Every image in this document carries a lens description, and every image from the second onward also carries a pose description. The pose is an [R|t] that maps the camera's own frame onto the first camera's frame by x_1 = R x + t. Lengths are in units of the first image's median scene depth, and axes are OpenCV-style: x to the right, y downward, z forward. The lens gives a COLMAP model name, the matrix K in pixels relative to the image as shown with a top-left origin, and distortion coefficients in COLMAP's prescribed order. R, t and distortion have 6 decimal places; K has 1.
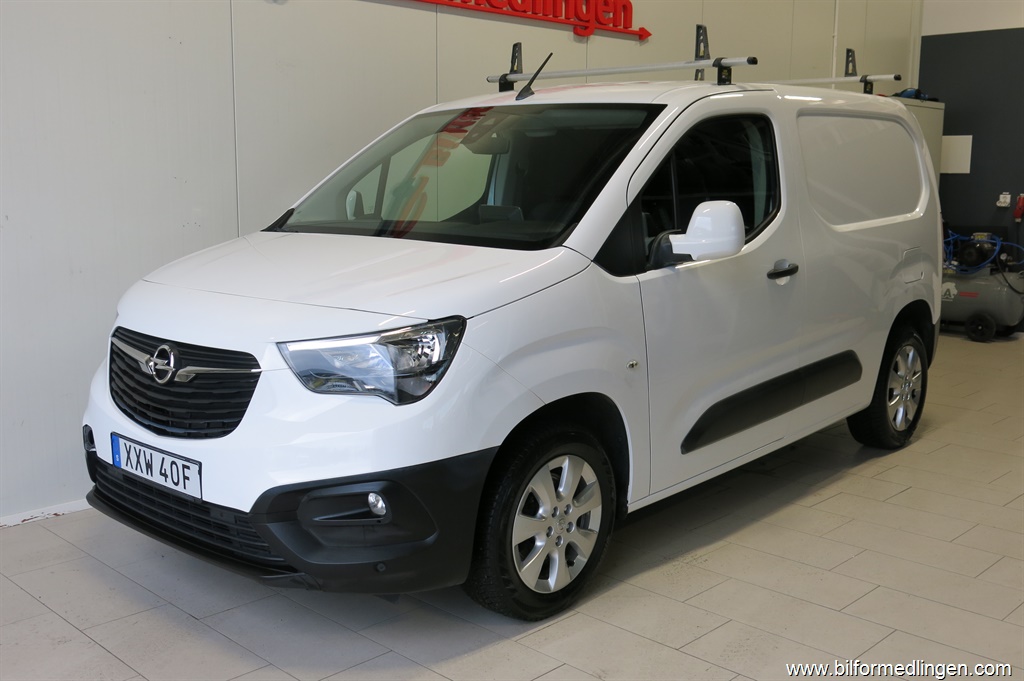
lens RADIAL K [[1045.5, 0, 491.8], [0, 1045.5, 354.9], [0, 0, 1]] dist [-0.010663, -0.005374]
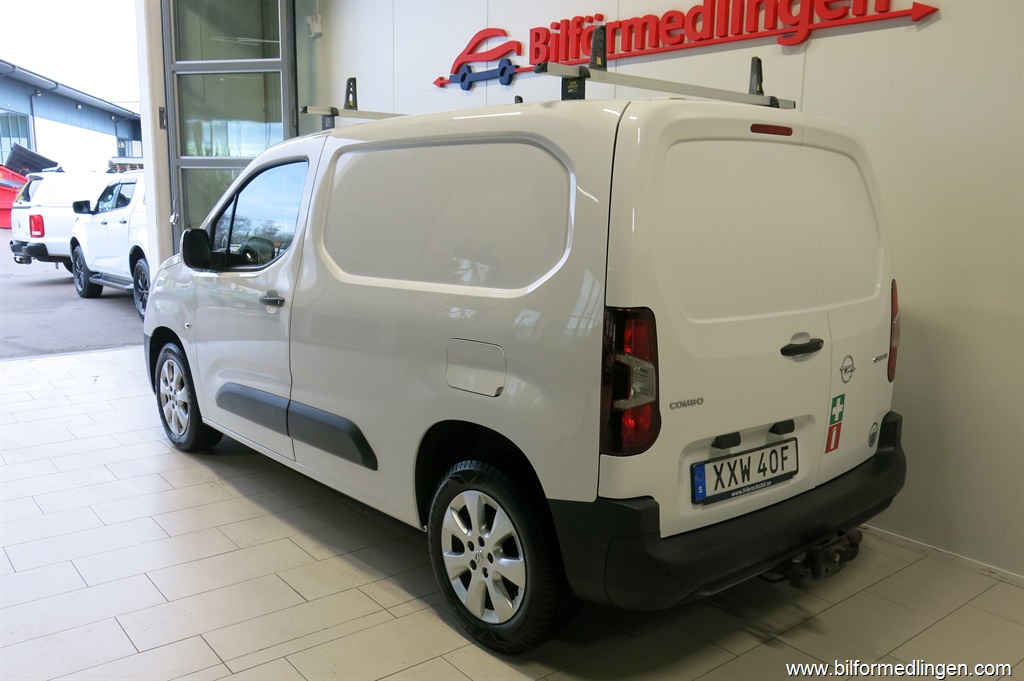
lens RADIAL K [[828.6, 0, 510.7], [0, 828.6, 374.6], [0, 0, 1]] dist [0.008173, -0.001524]
pose [[-0.102005, 0.207500, -0.972902, 1.087596], [-0.194656, 0.954934, 0.224077, -0.244999], [0.975553, 0.212239, -0.057017, 1.273731]]
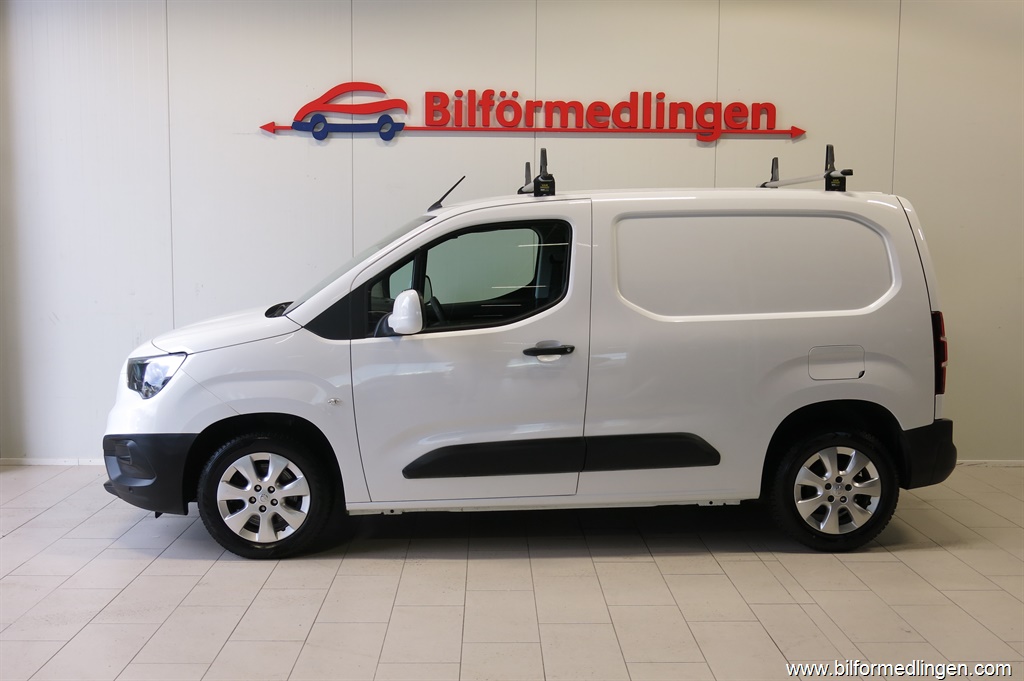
lens RADIAL K [[1045.5, 0, 491.8], [0, 1045.5, 354.9], [0, 0, 1]] dist [-0.010663, -0.005374]
pose [[0.711732, 0.079003, -0.697994, 1.036825], [-0.124691, 0.992084, -0.014856, -0.048562], [0.691295, 0.097608, 0.715949, 0.092899]]
